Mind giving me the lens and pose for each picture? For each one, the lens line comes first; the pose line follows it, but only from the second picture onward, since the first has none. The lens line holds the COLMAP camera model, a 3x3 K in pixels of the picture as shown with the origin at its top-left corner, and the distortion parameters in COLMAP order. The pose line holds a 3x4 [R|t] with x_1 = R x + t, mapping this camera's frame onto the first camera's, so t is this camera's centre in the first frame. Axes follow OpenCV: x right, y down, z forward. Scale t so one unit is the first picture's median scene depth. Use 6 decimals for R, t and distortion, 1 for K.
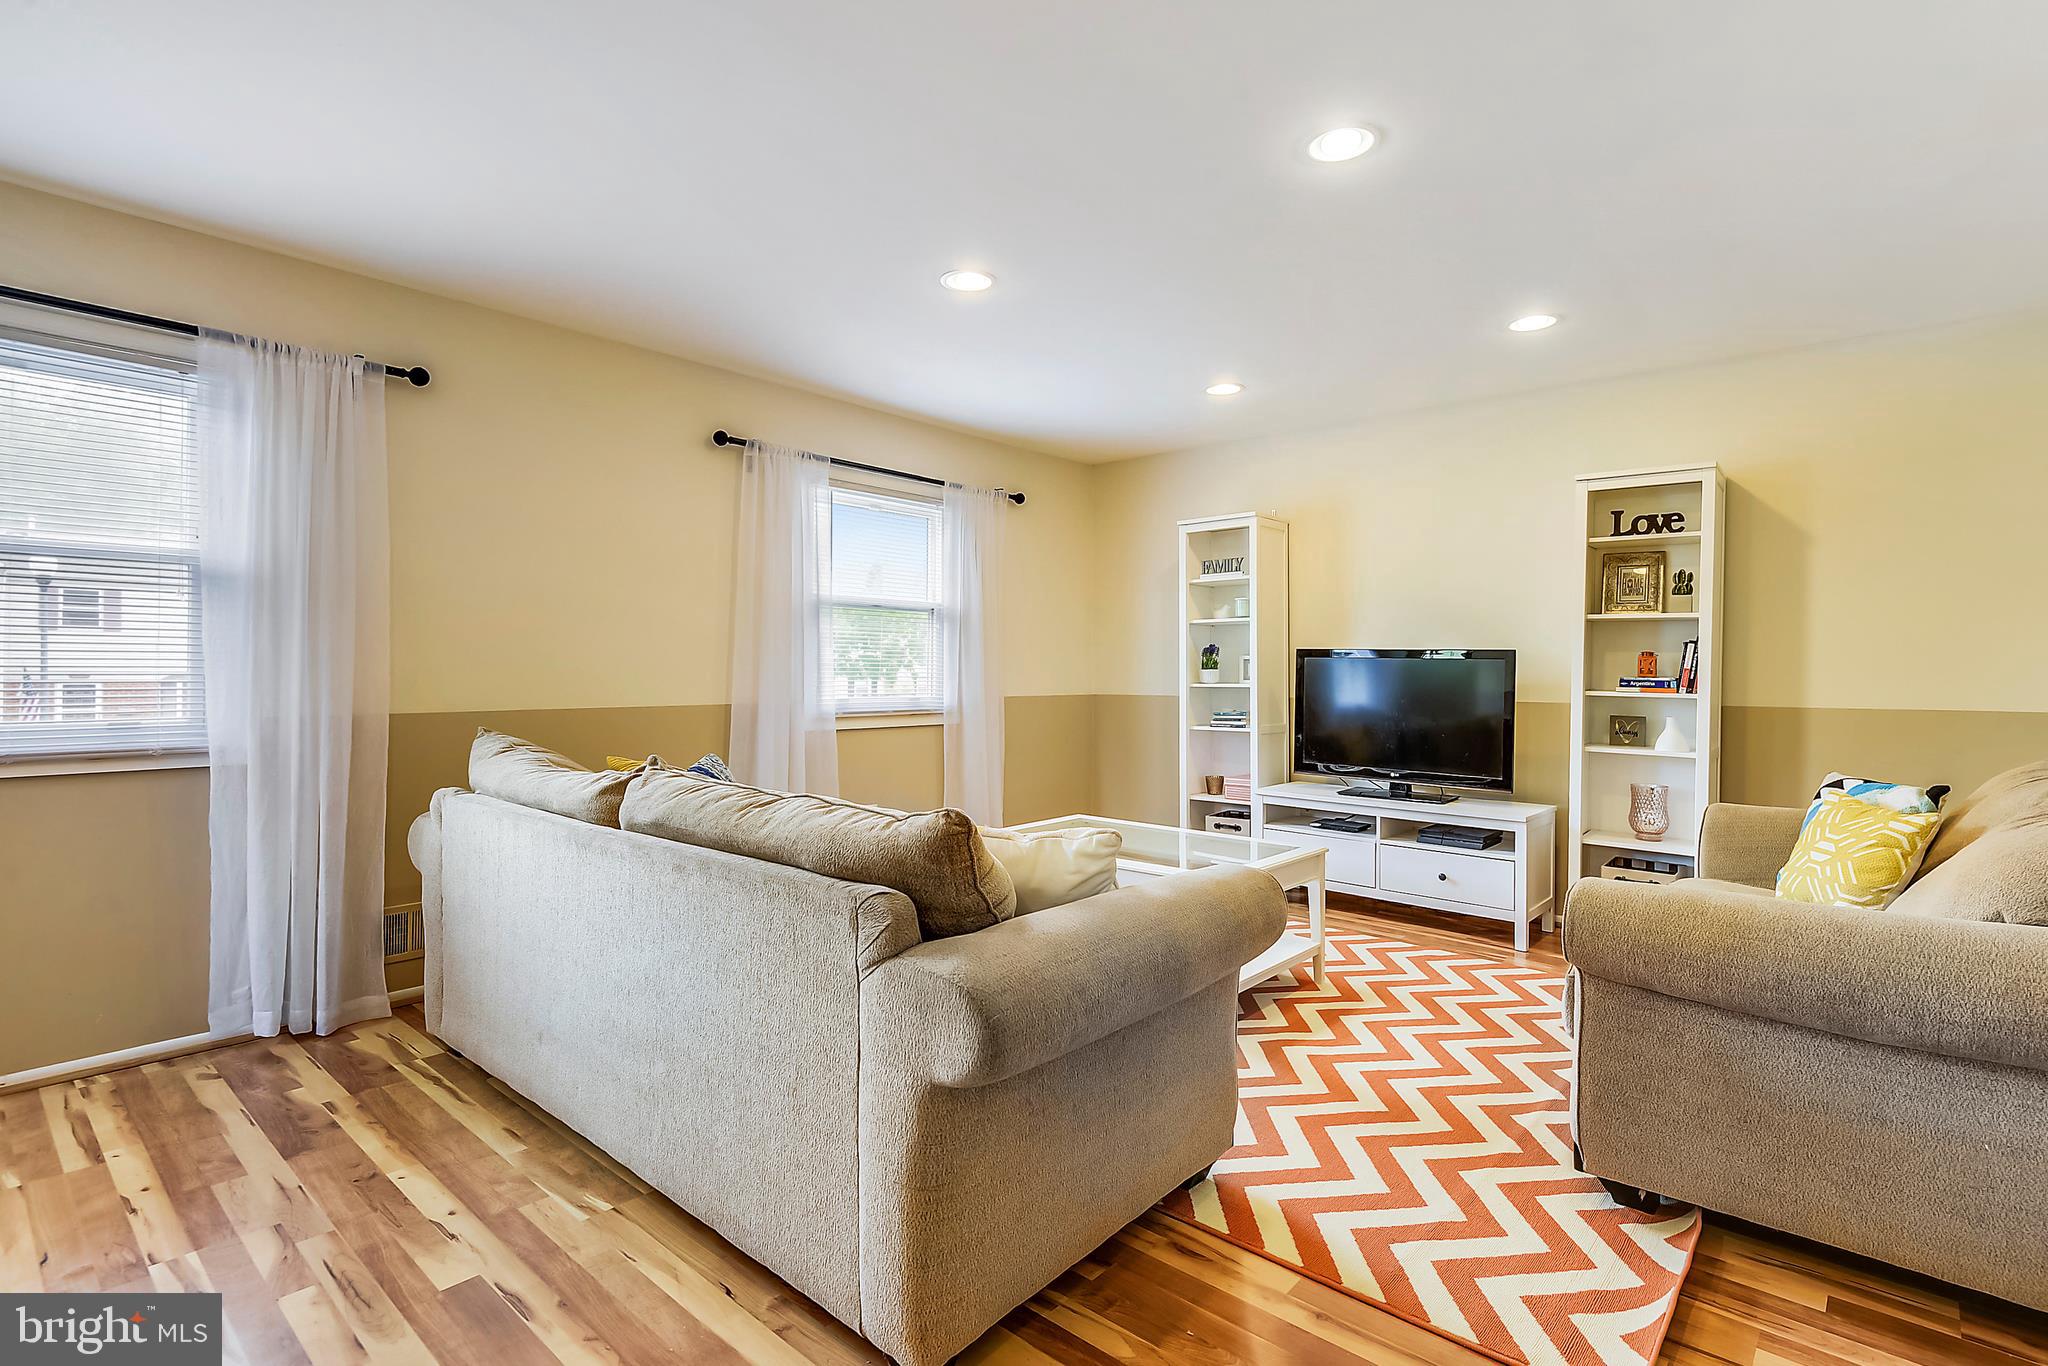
lens RADIAL K [[994.7, 0, 1032.3], [0, 994.7, 663.6], [0, 0, 1]] dist [0.005281, 0.002243]
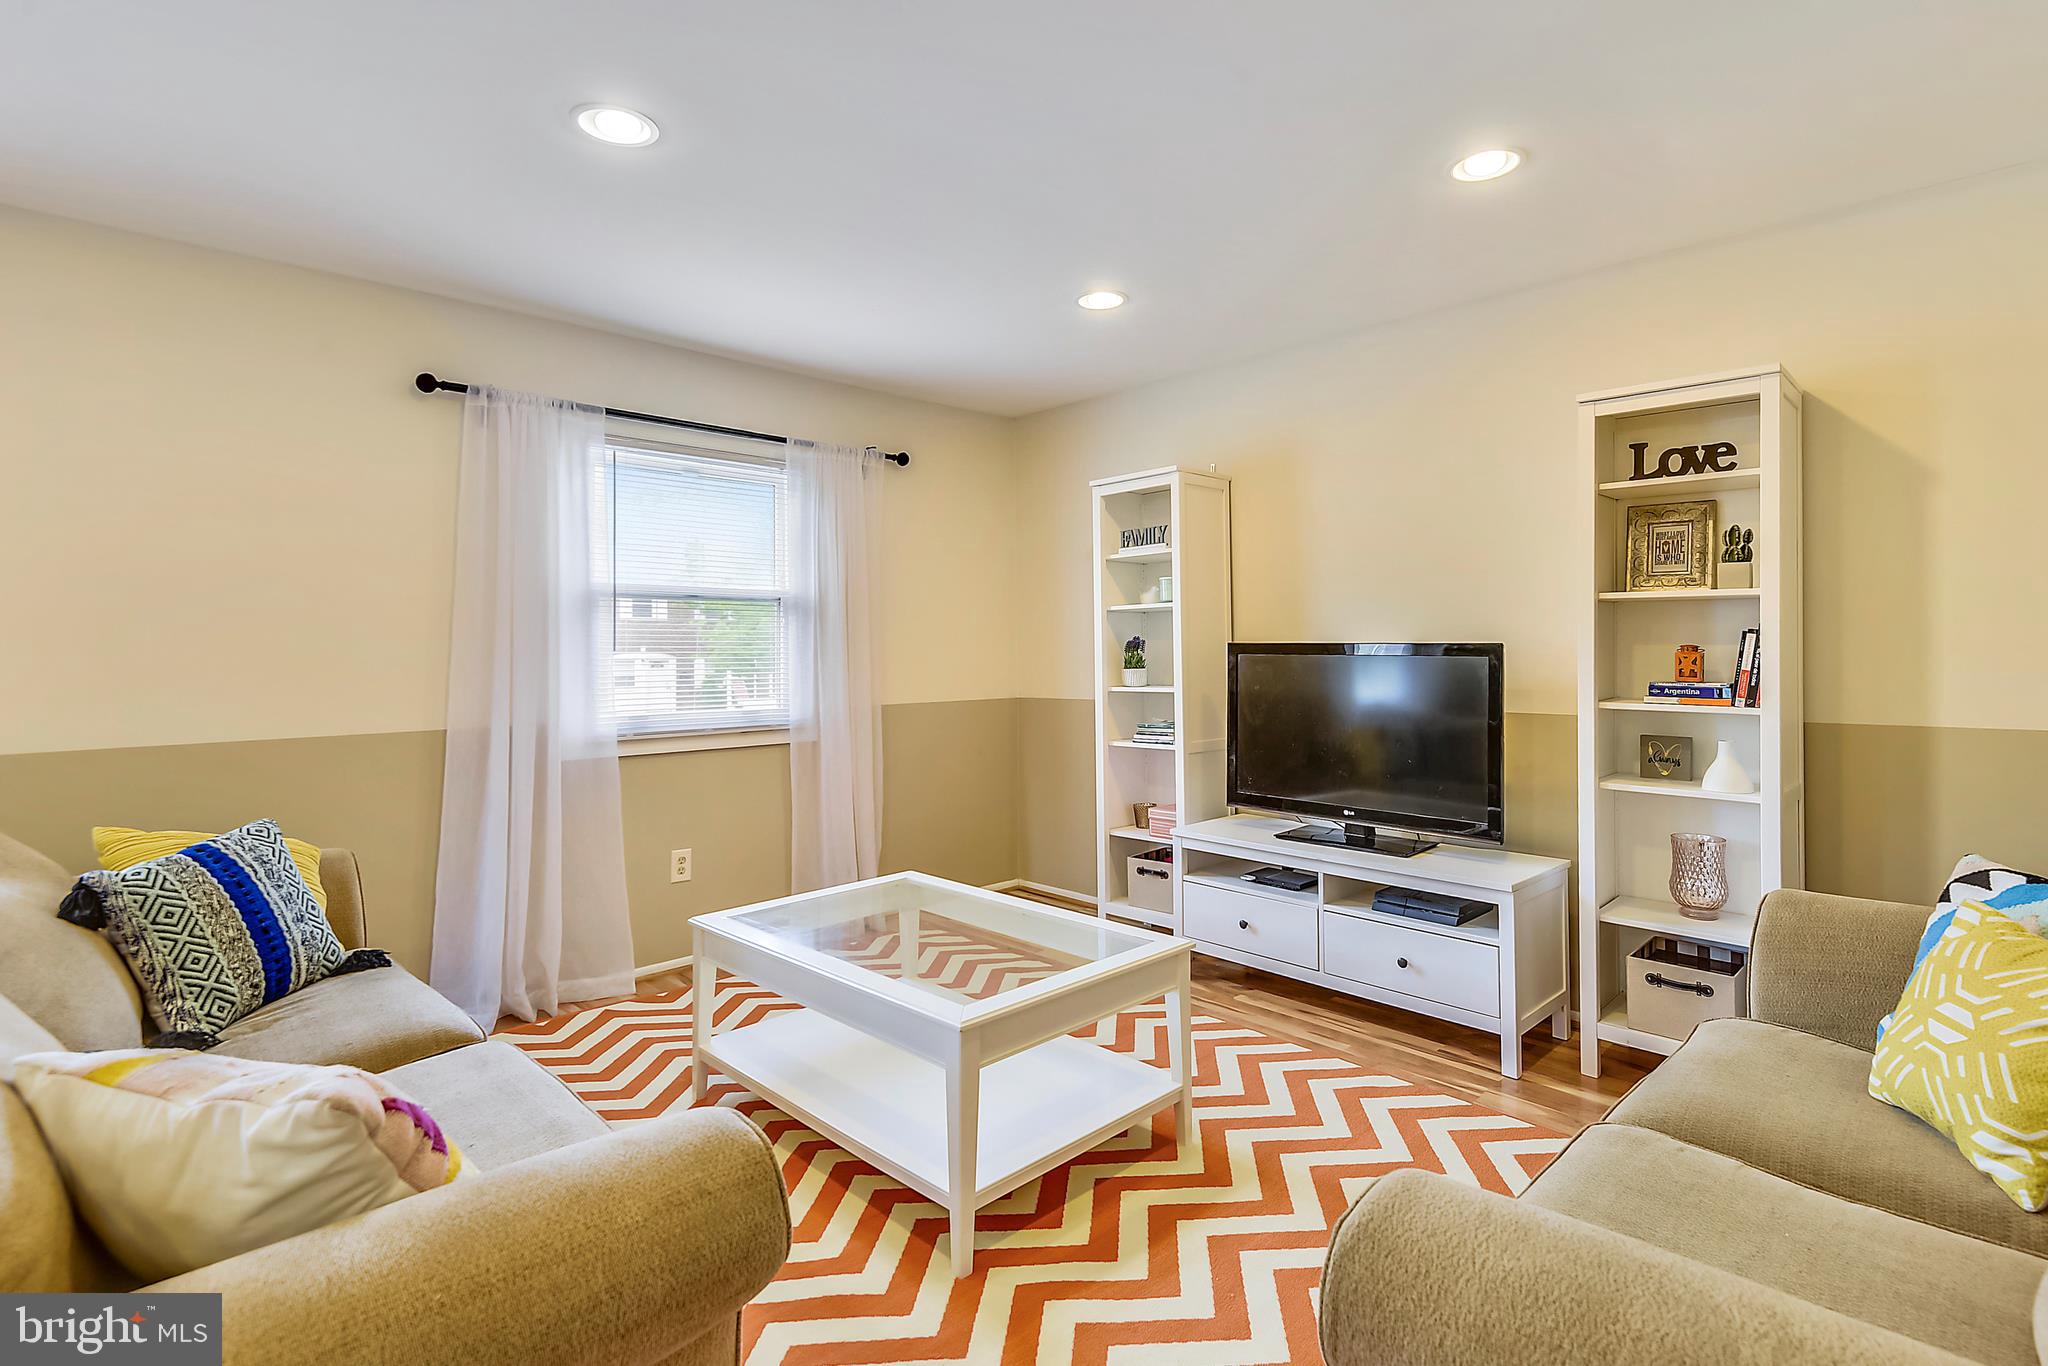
lens RADIAL K [[1006.2, 0, 1052.9], [0, 1006.2, 631.6], [0, 0, 1]] dist [0.014594, -0.005048]
pose [[0.997490, -0.015540, -0.069083, 0.216633], [0.014739, 0.999818, -0.012088, -0.018632], [0.069258, 0.011040, 0.997538, 0.258389]]
